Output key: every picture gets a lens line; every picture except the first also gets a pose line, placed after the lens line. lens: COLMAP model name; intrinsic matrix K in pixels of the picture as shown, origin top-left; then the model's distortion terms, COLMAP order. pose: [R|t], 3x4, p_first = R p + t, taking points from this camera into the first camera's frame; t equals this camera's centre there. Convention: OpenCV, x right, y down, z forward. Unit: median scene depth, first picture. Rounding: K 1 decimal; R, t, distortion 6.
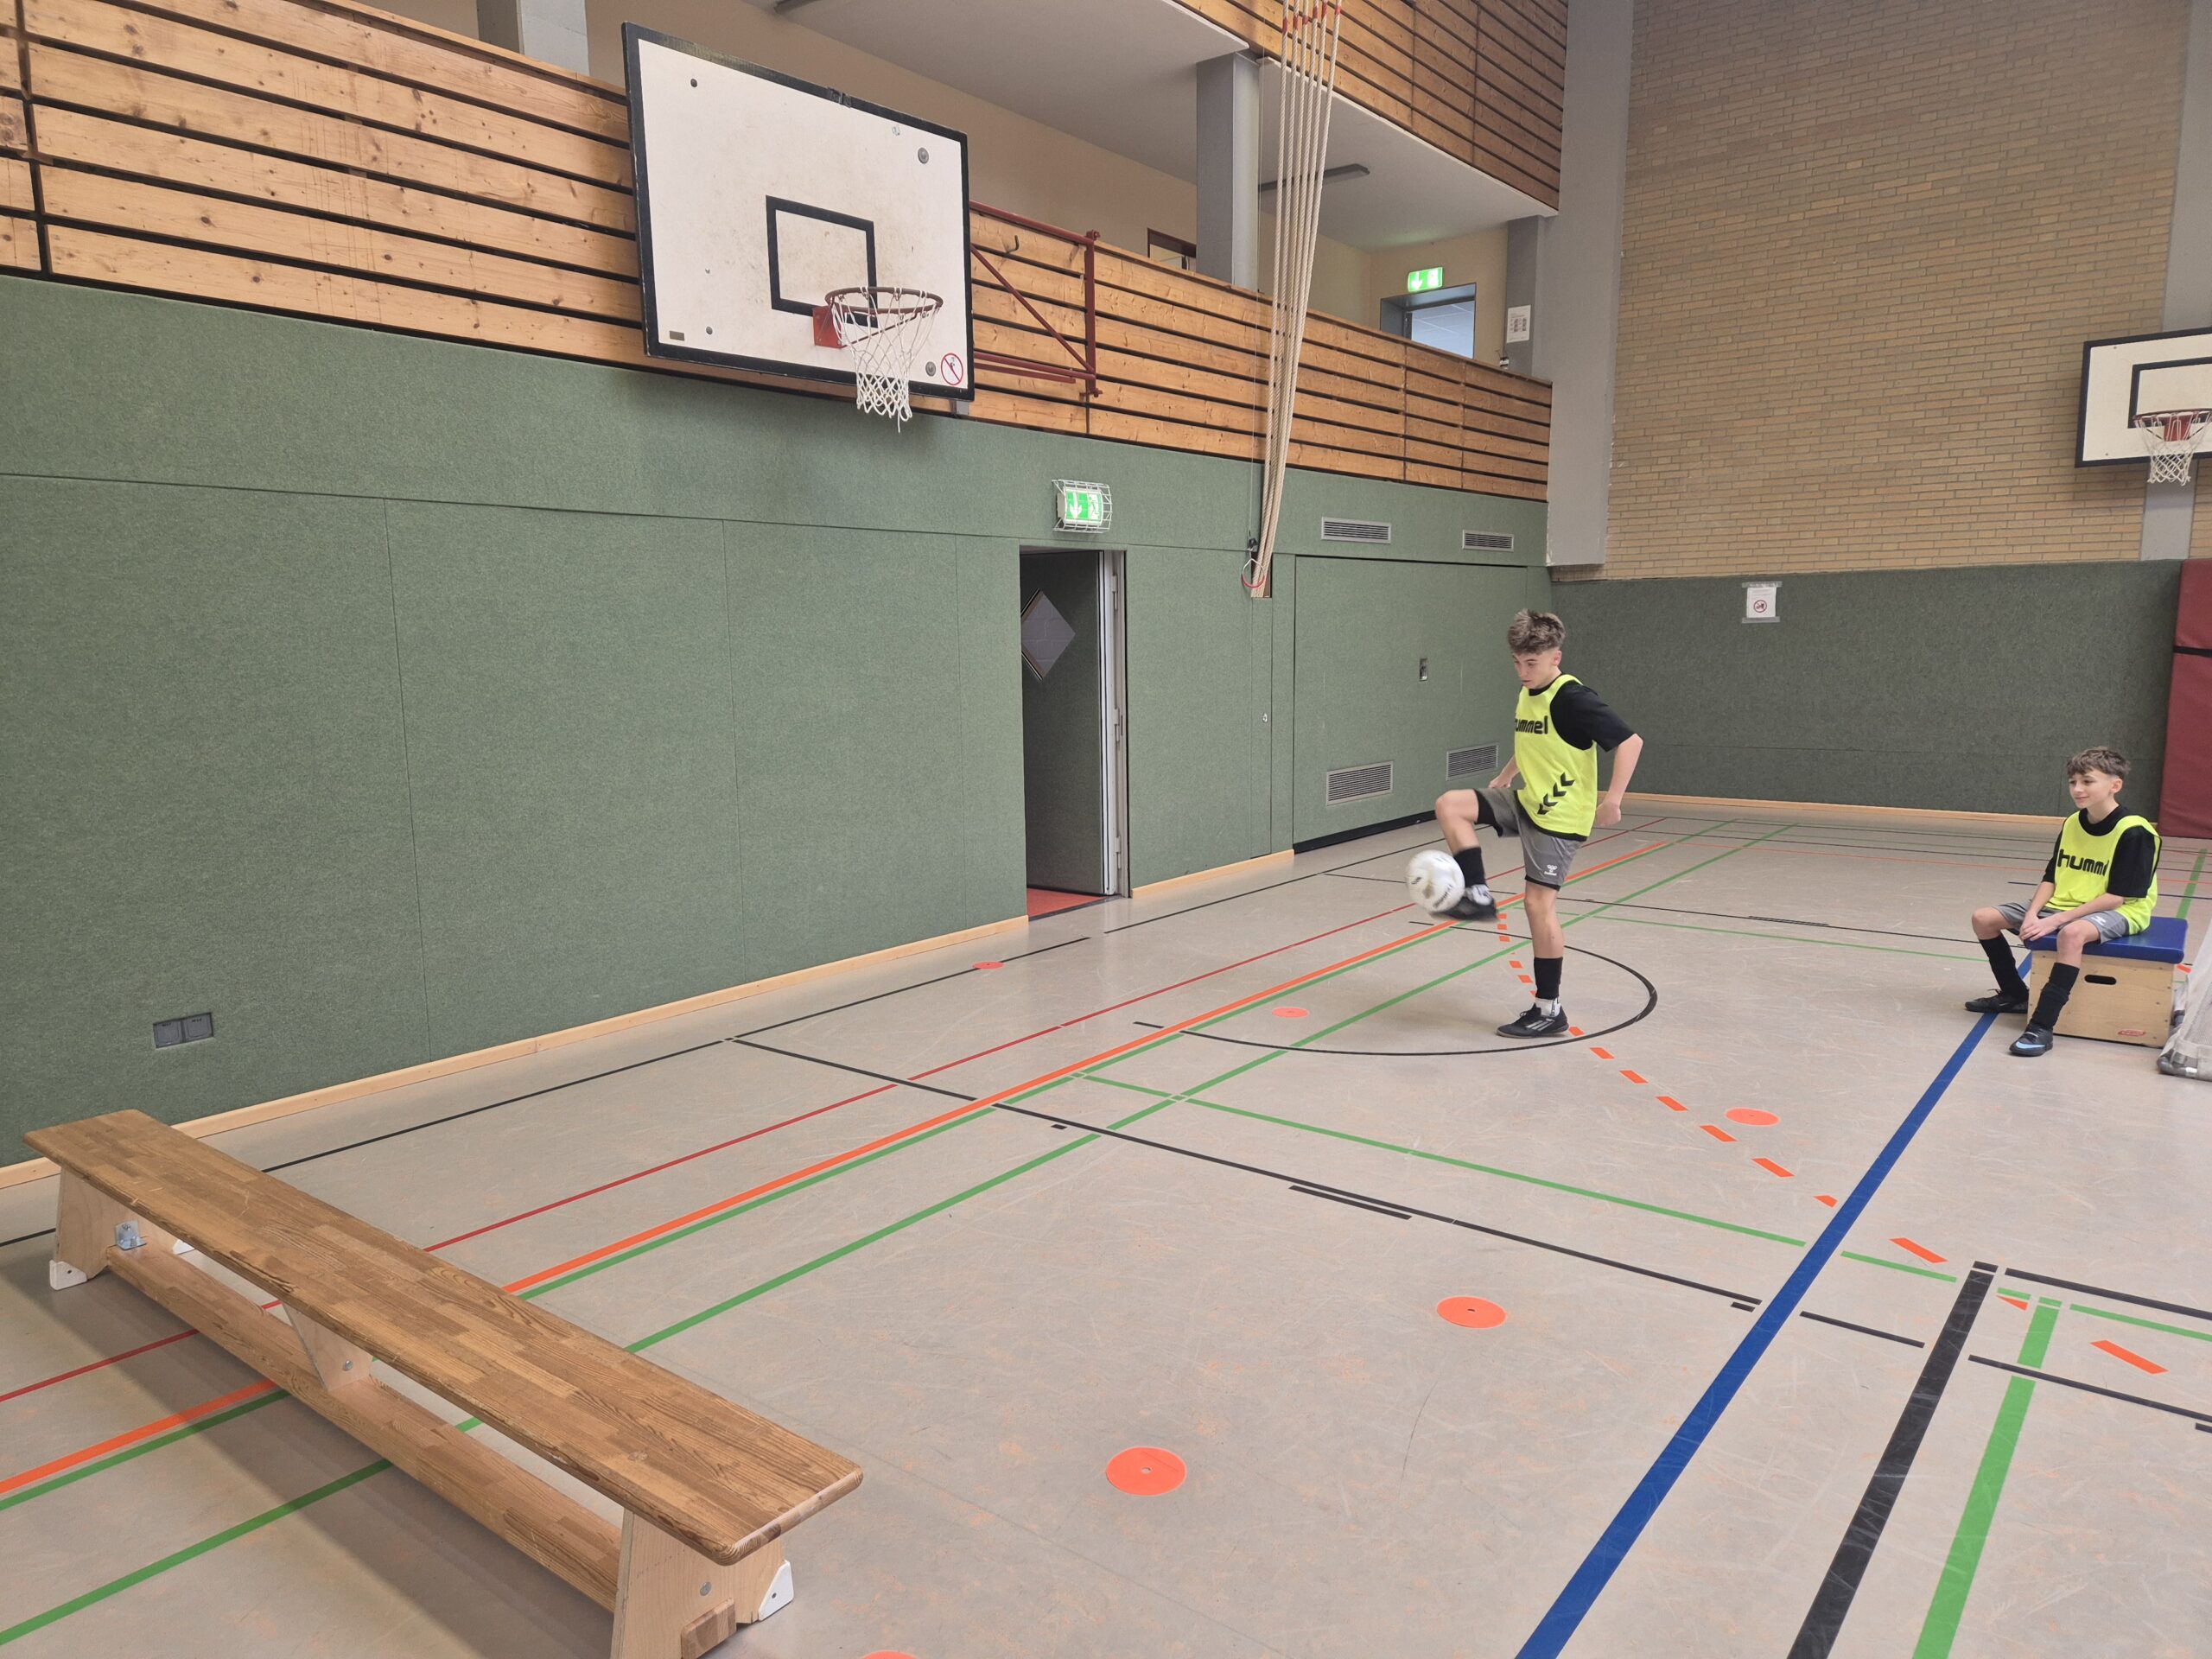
lens RADIAL K [[1465.5, 0, 1100.1], [0, 1465.5, 852.3], [0, 0, 1]] dist [0.089798, -0.083794]
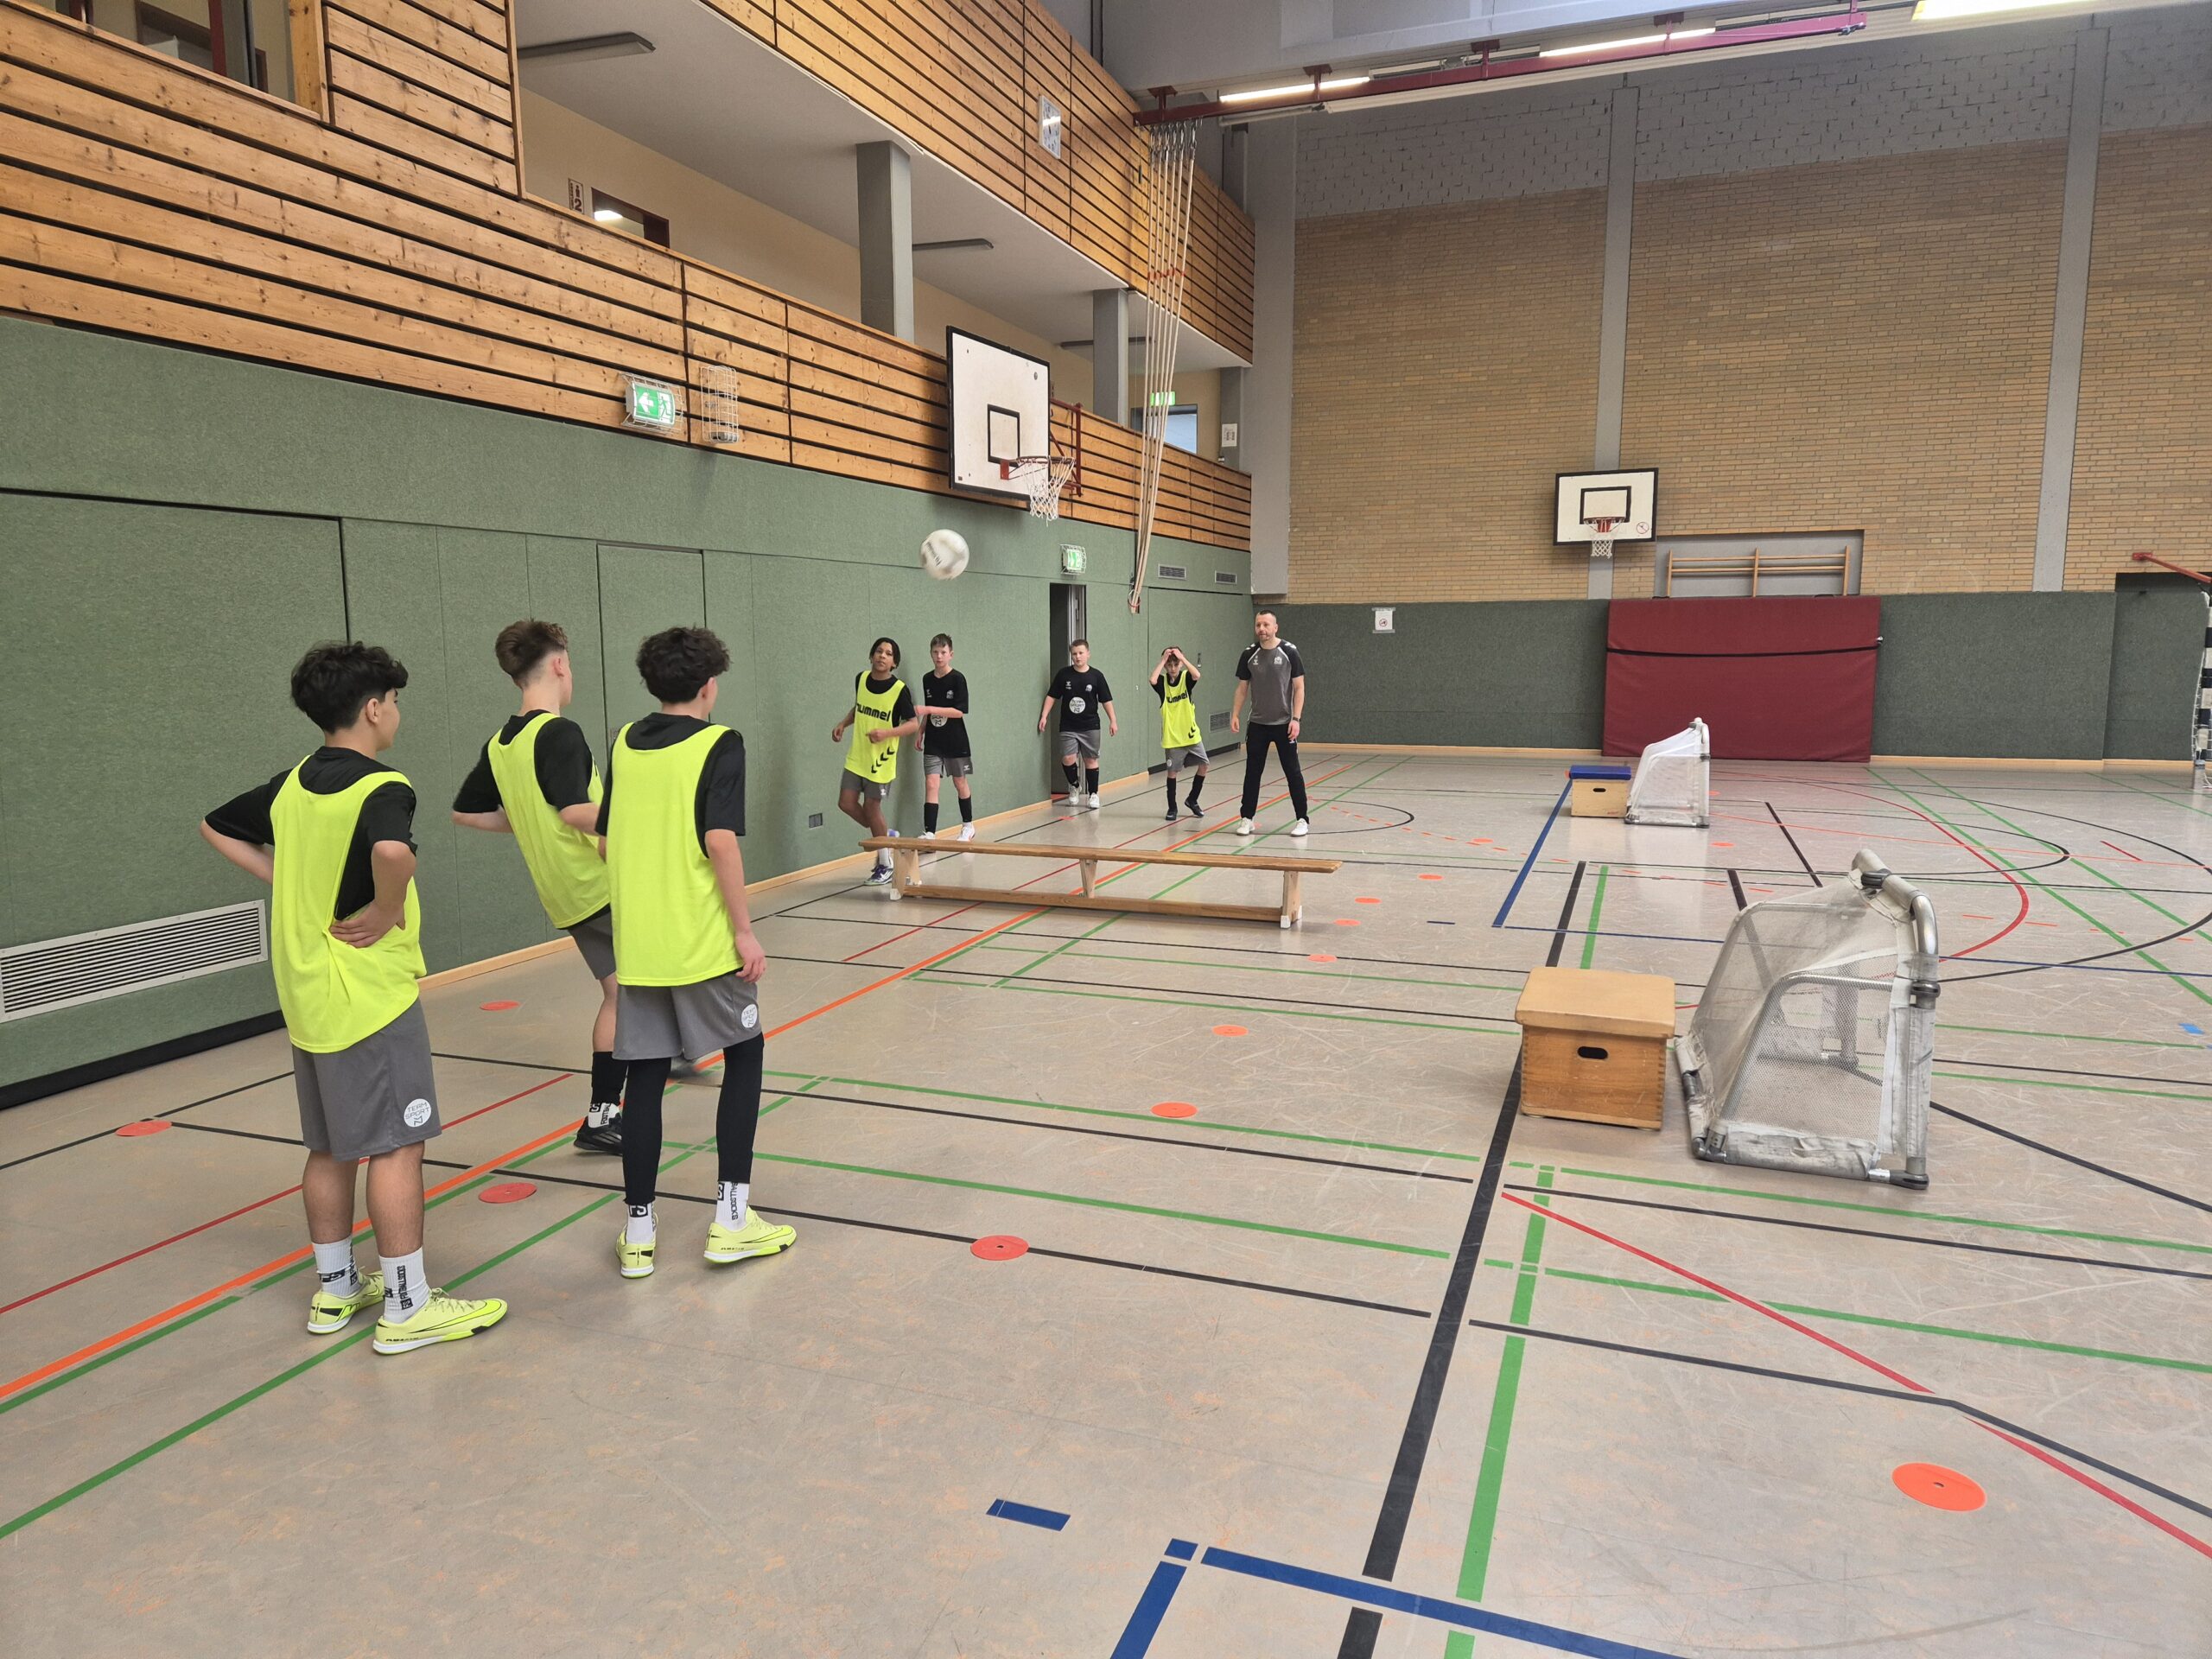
lens RADIAL K [[1469.9, 0, 1106.6], [0, 1469.9, 820.3], [0, 0, 1]] dist [0.091239, -0.074660]
pose [[0.951749, -0.029337, 0.305471, -0.413595], [0.037203, 0.999108, -0.019962, 0.083876], [-0.304613, 0.030364, 0.951992, -0.514924]]
